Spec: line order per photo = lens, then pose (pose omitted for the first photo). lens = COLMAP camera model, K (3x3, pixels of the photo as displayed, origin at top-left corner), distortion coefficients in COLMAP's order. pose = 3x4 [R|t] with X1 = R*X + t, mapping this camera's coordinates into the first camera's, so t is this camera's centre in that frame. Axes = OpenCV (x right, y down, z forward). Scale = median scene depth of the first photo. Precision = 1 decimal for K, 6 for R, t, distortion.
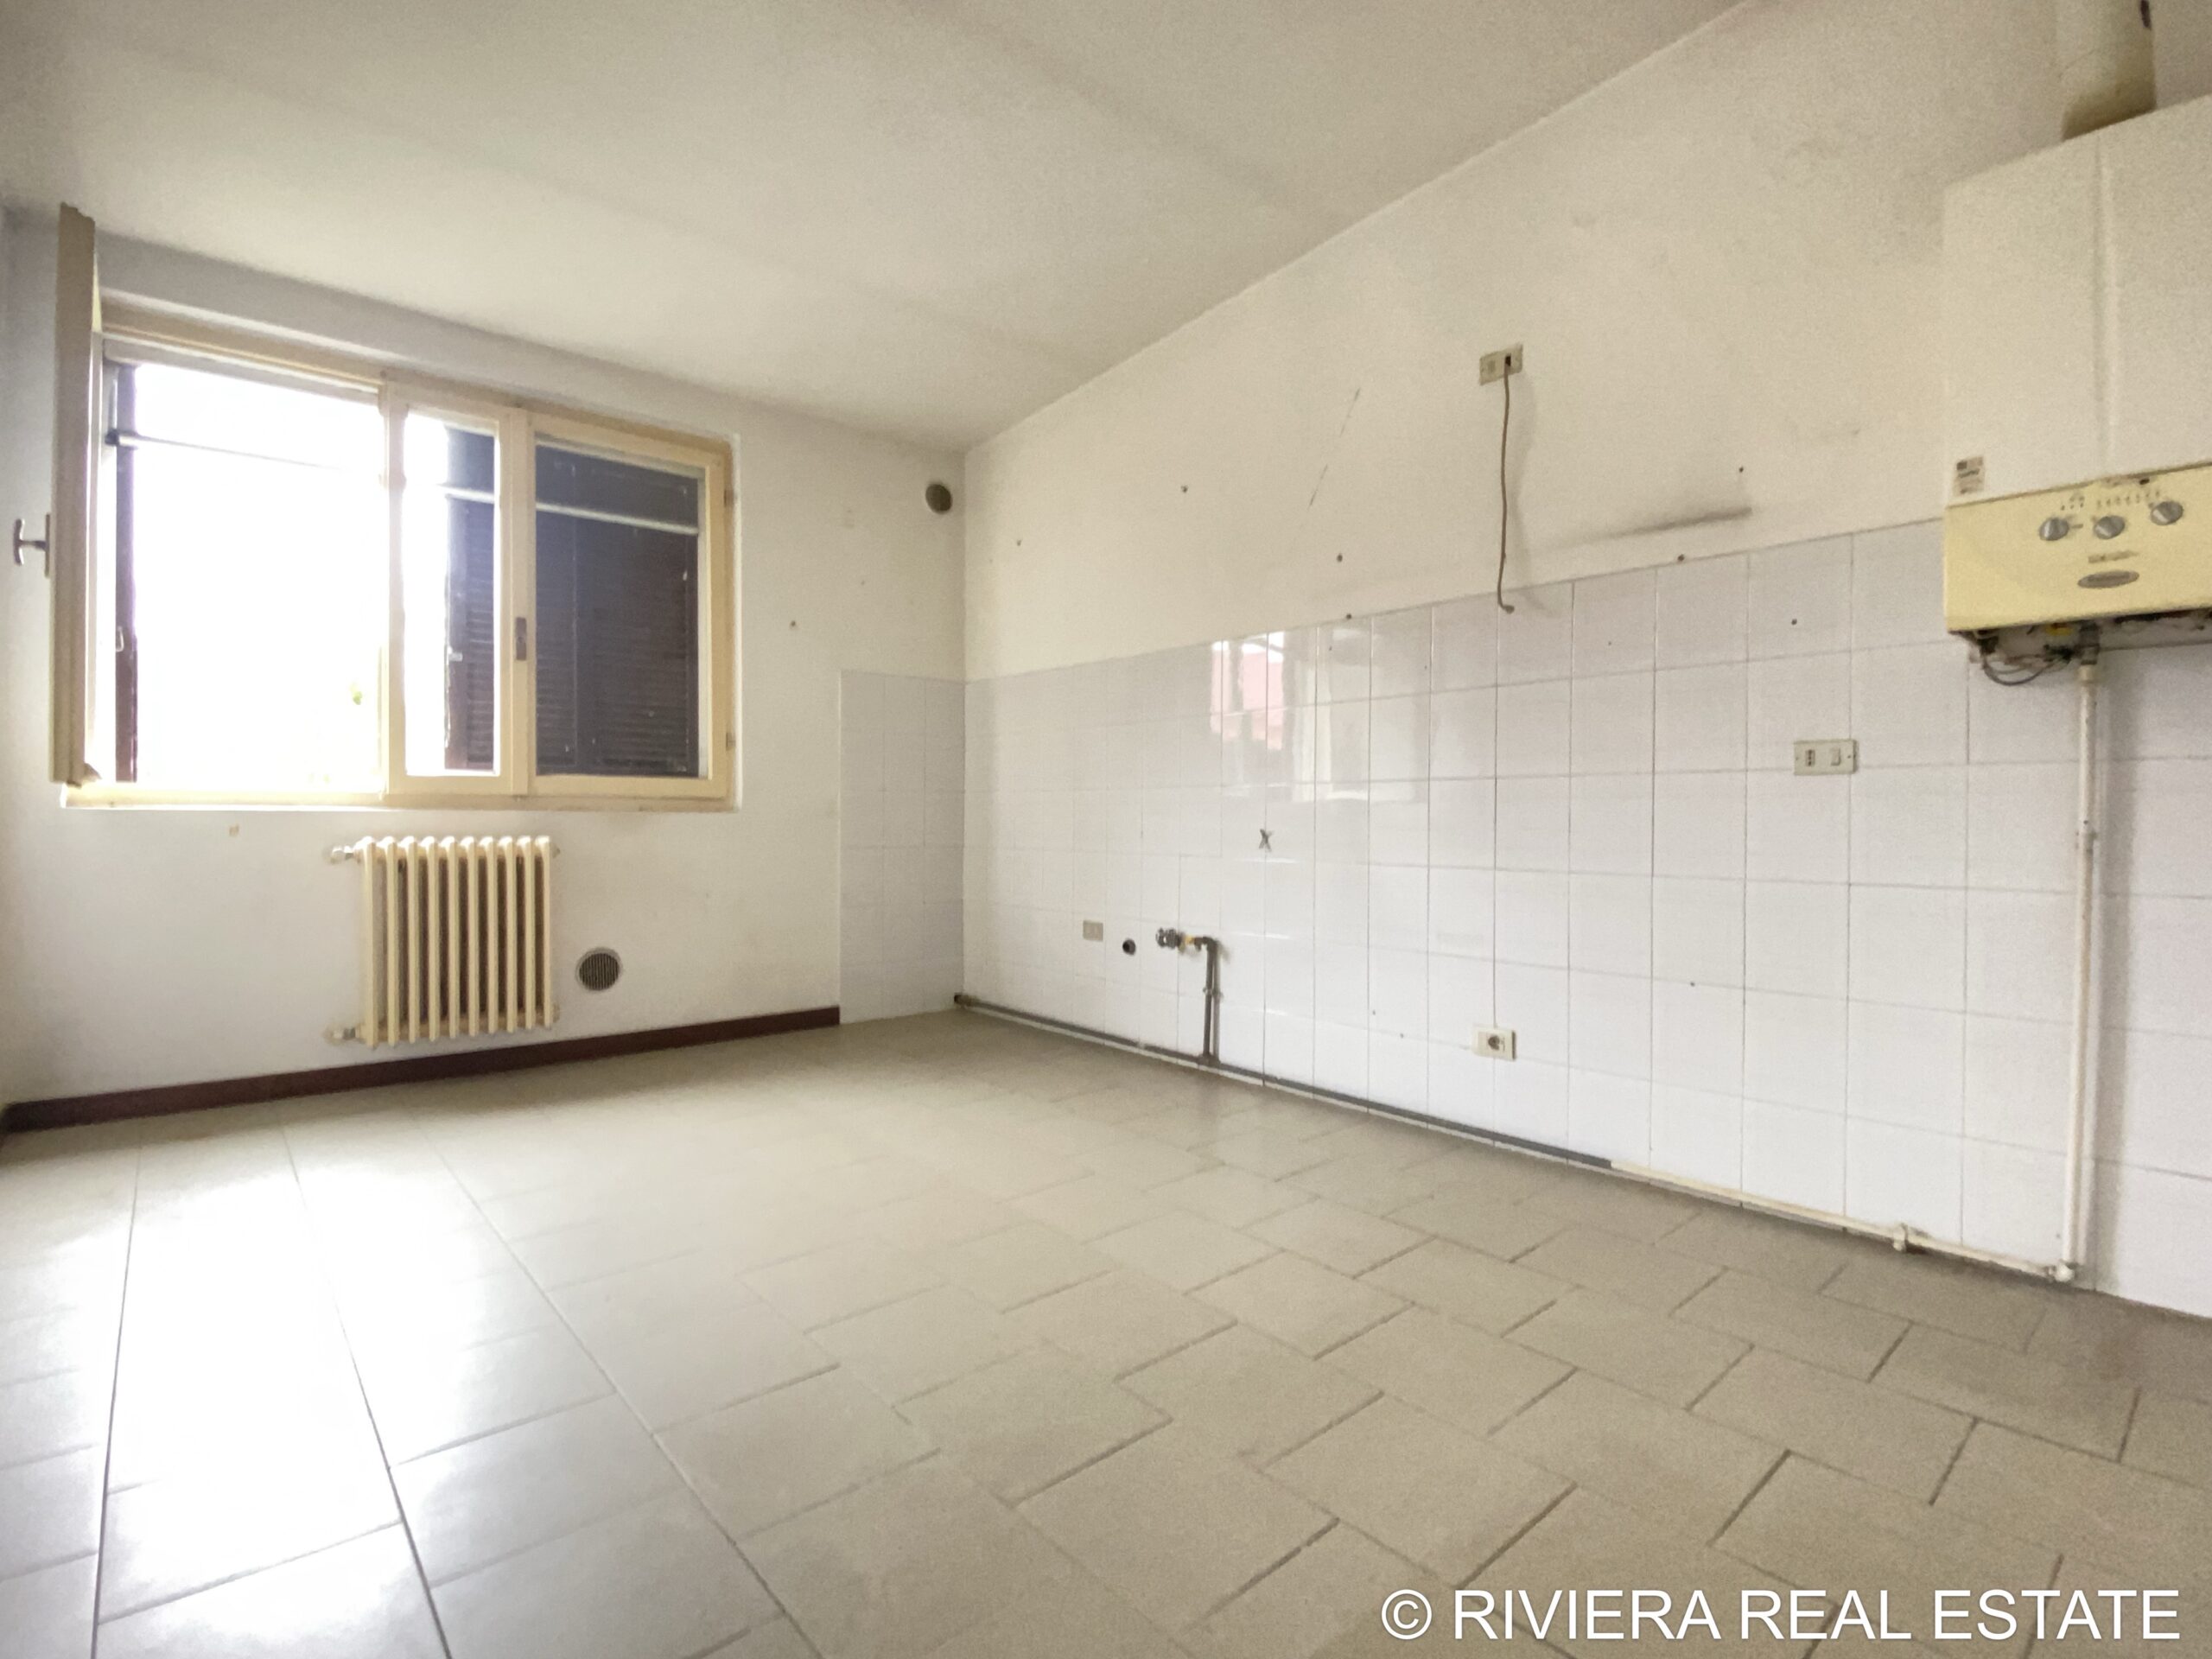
lens RADIAL K [[1063.3, 0, 1103.7], [0, 1063.3, 824.1], [0, 0, 1]] dist [-0.004185, -0.000738]
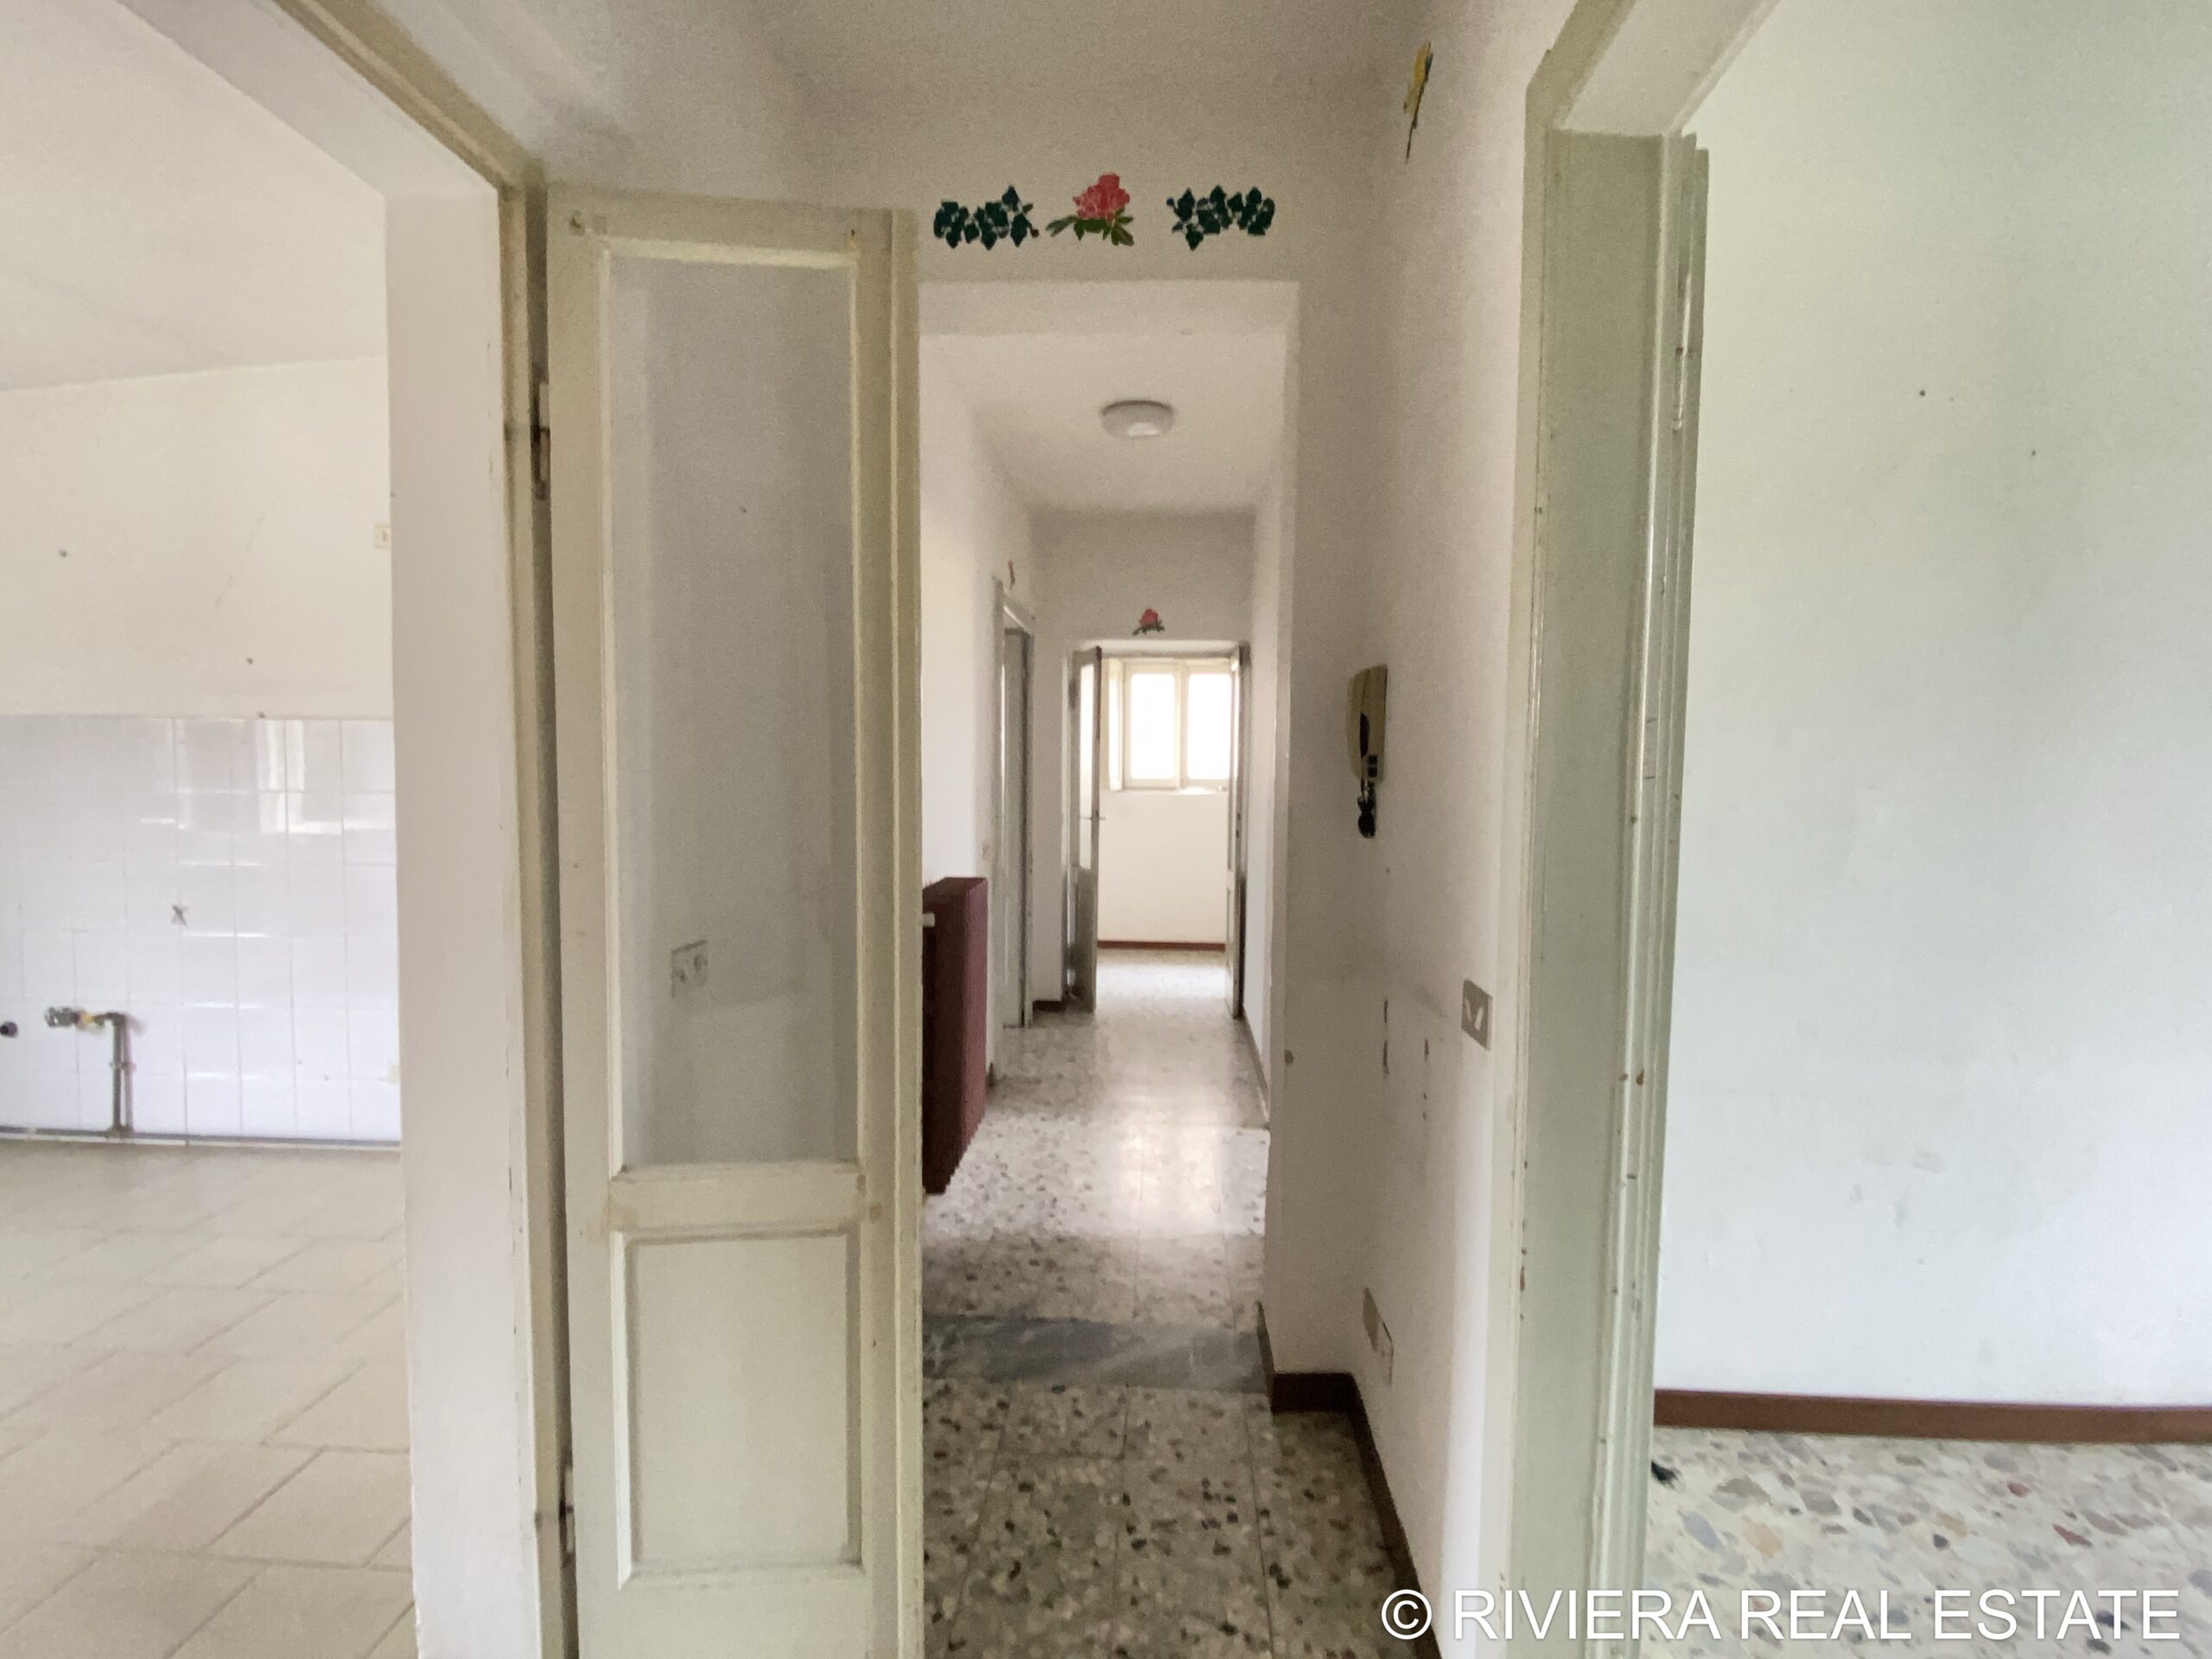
lens RADIAL K [[1063.3, 0, 1109.4], [0, 1063.3, 823.0], [0, 0, 1]] dist [-0.004185, -0.000738]
pose [[0.694816, -0.034862, 0.718342, 0.039574], [0.006842, 0.999100, 0.041869, -0.110073], [-0.719155, -0.024176, 0.694429, -0.380542]]
